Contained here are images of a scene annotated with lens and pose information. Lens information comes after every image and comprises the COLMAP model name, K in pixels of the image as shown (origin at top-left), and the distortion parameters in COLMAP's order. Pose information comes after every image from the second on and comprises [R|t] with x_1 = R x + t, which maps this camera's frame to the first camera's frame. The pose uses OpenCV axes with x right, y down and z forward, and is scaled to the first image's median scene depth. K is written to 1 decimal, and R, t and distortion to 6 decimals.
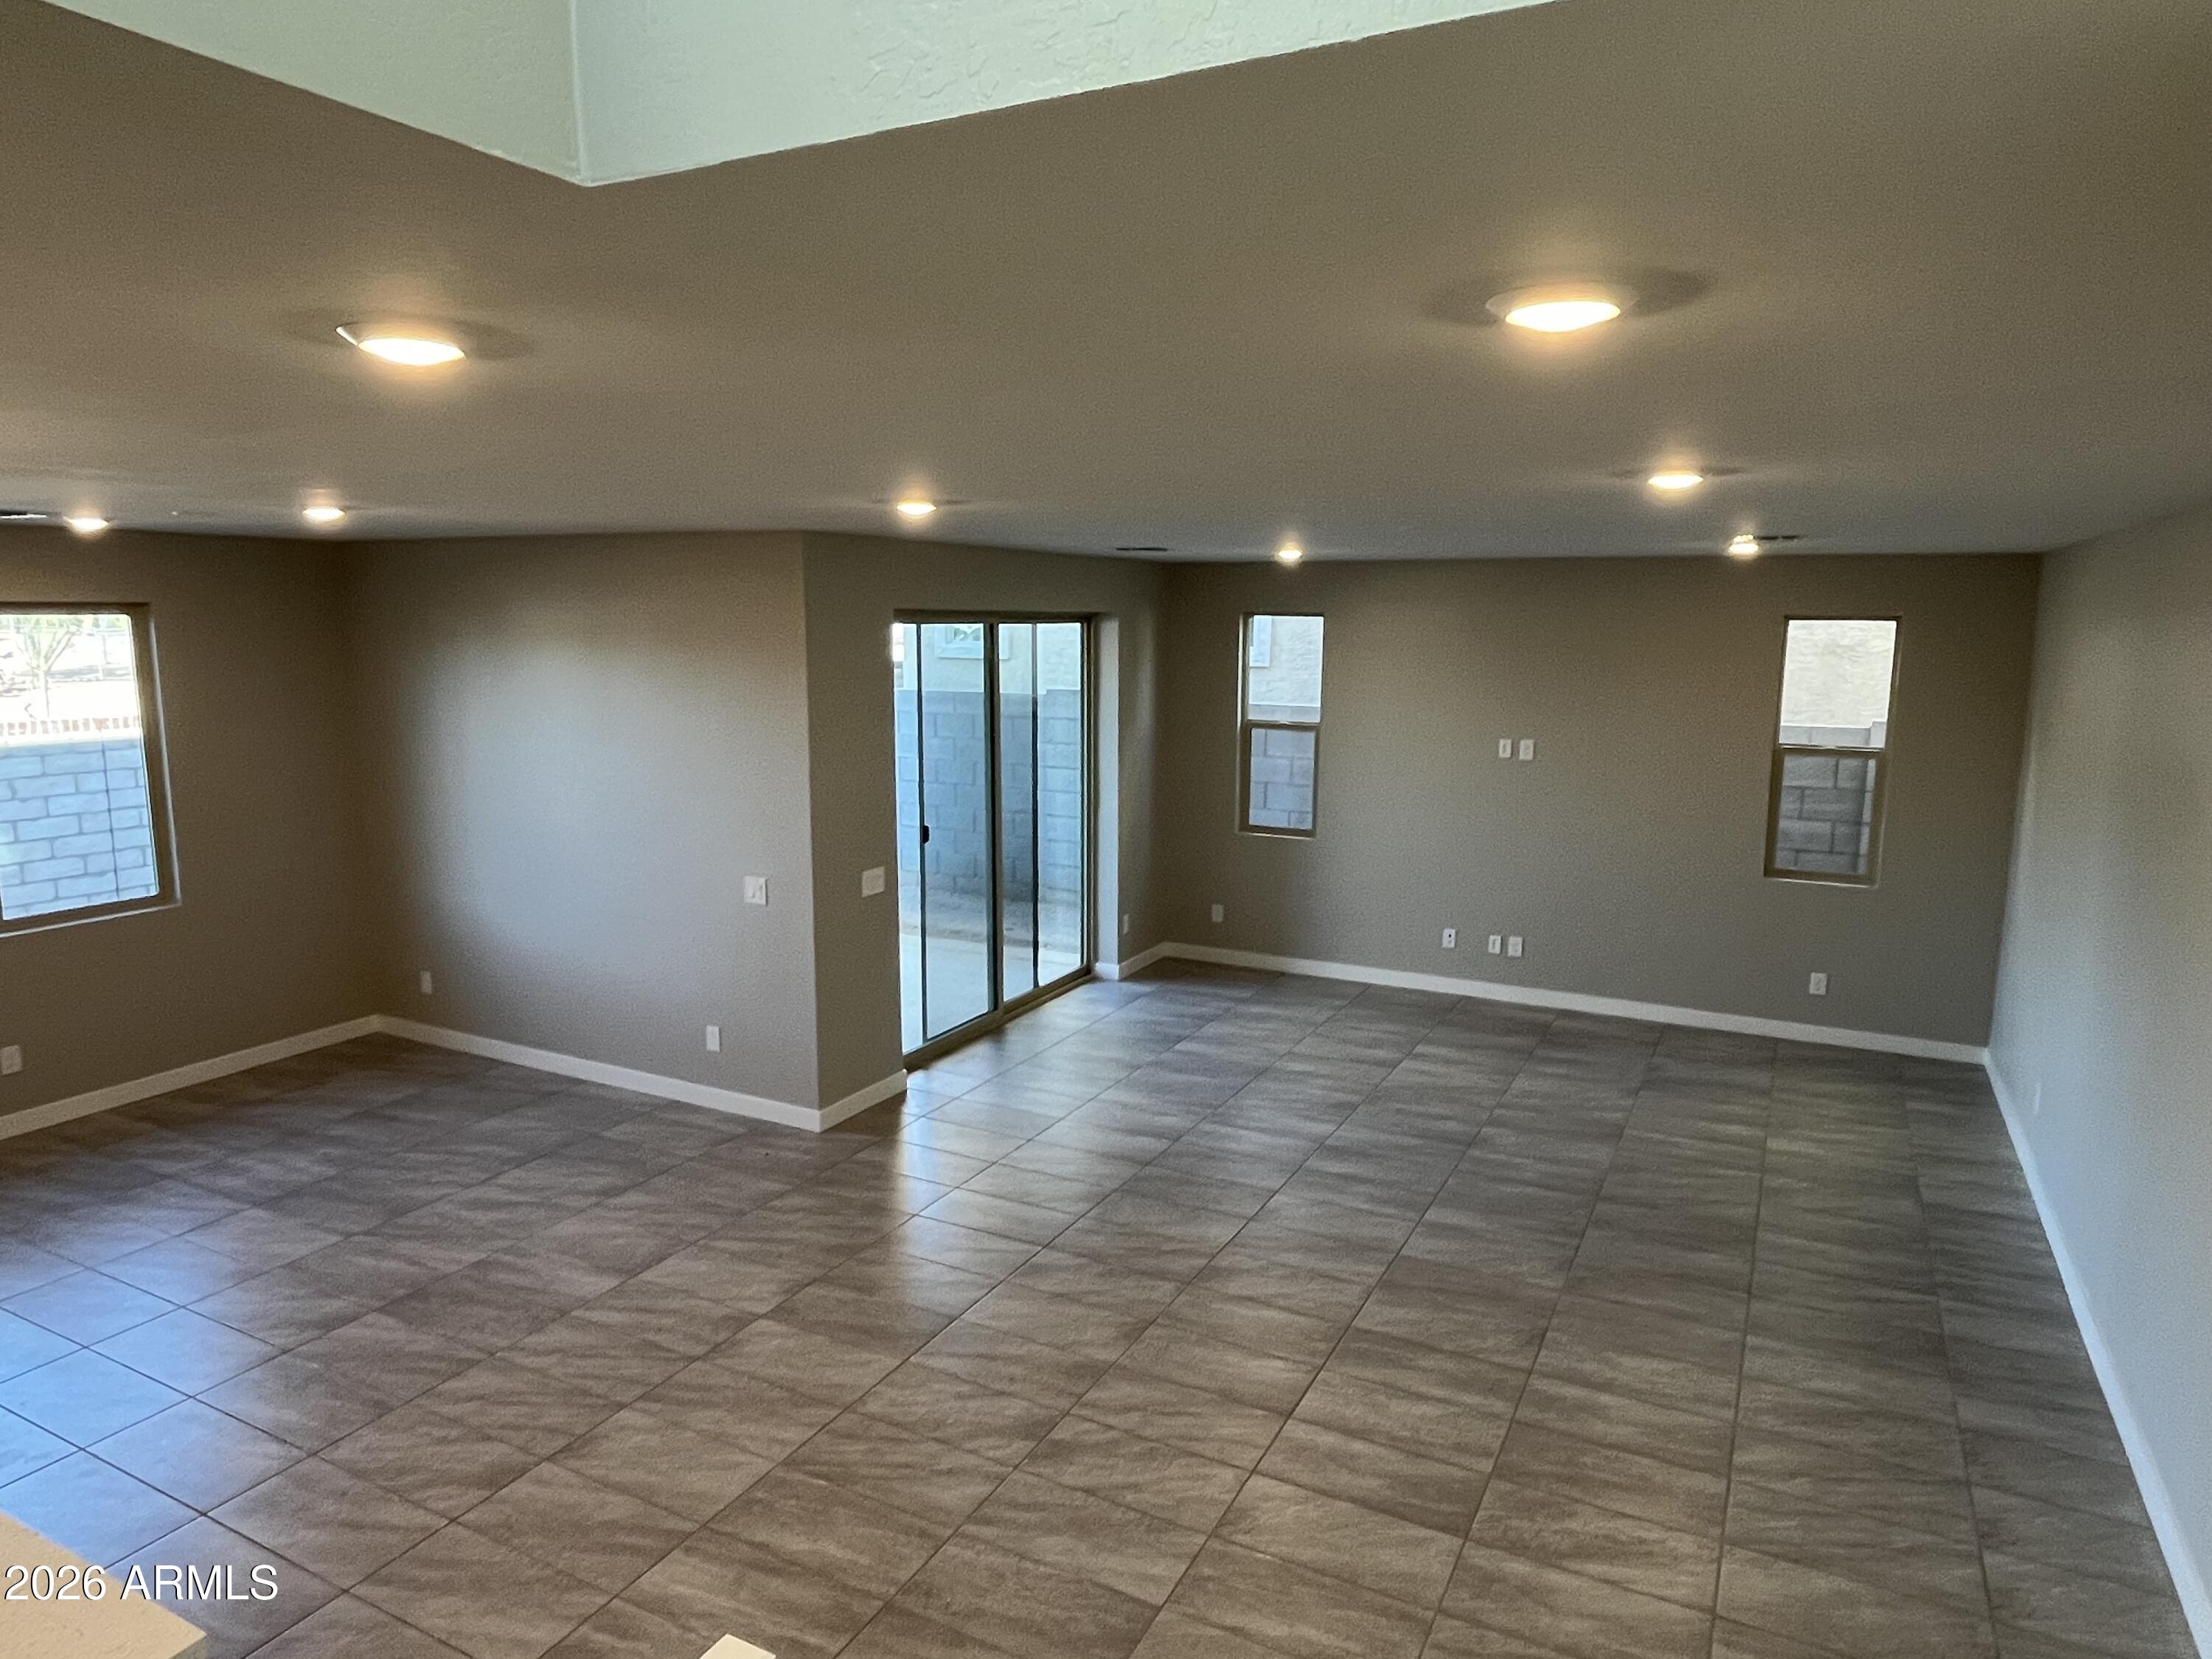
lens RADIAL K [[1343.9, 0, 1099.6], [0, 1343.9, 829.3], [0, 0, 1]] dist [-0.000223, 0.001286]
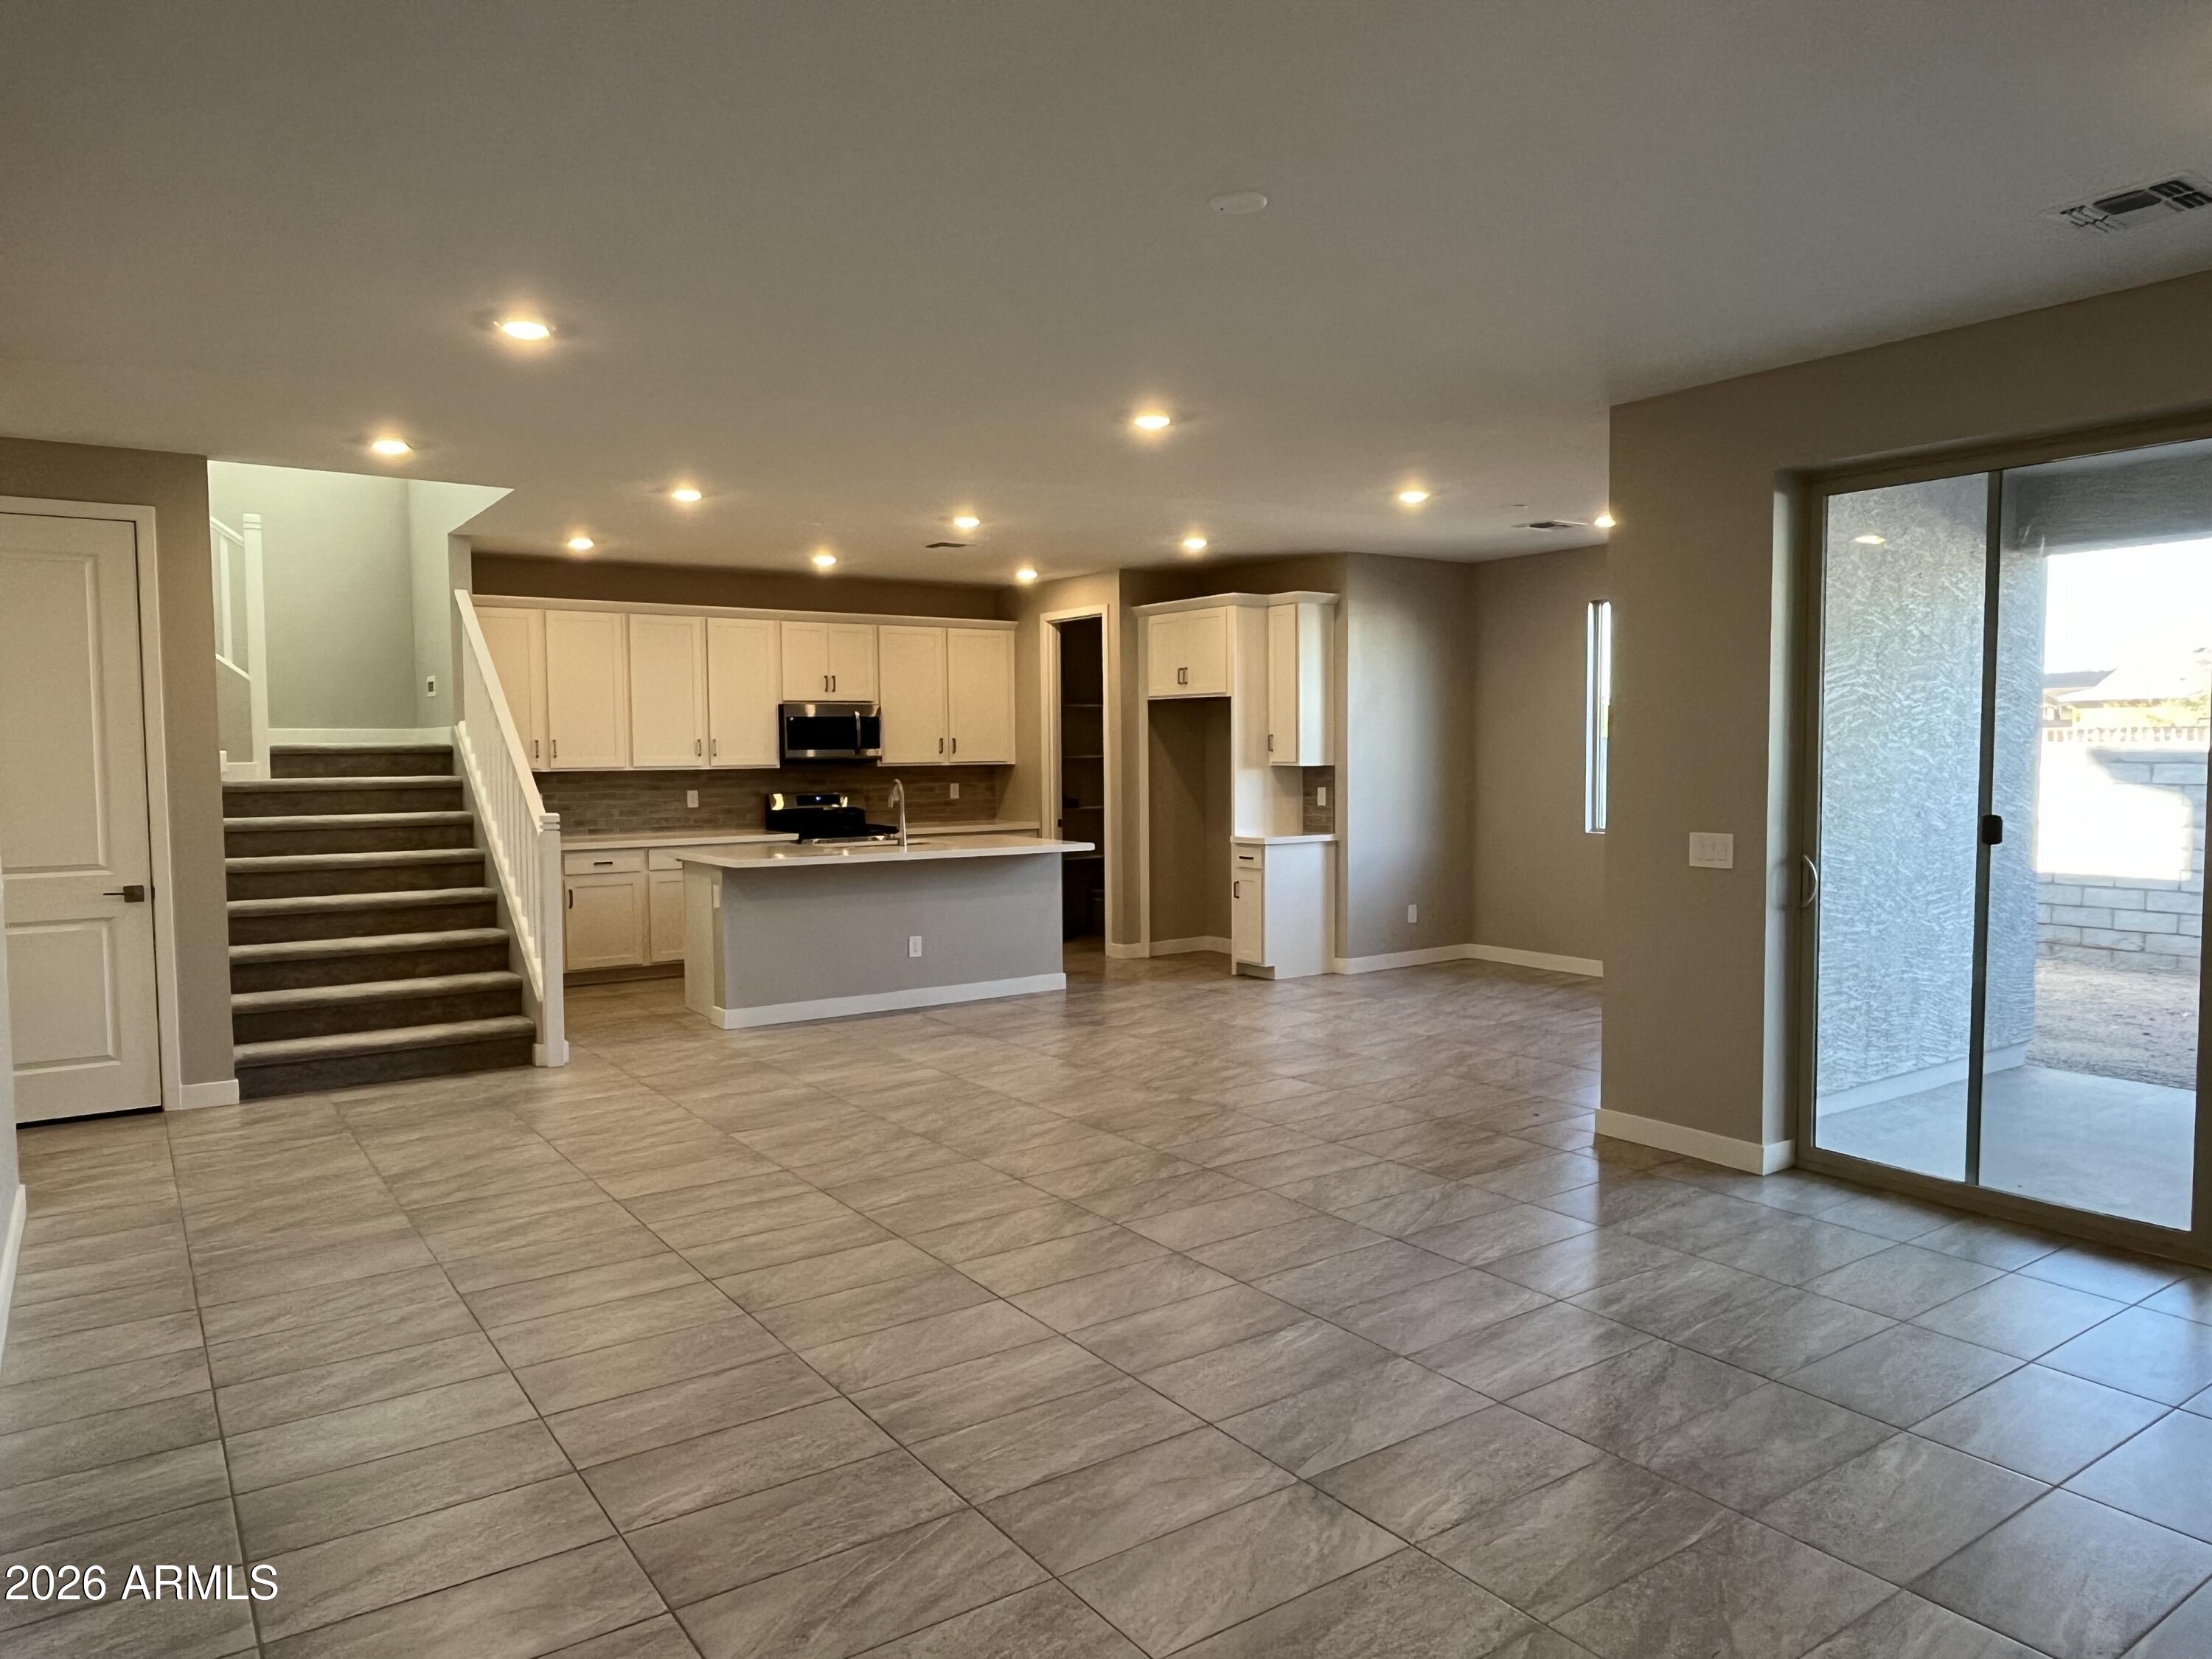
lens RADIAL K [[1431.2, 0, 1103.0], [0, 1431.2, 828.6], [0, 0, 1]] dist [-0.022248, 0.010258]
pose [[-0.453238, 0.046851, -0.890157, 1.038221], [-0.138781, 0.982732, 0.122386, -0.034039], [0.880520, 0.179007, -0.438910, 1.615330]]
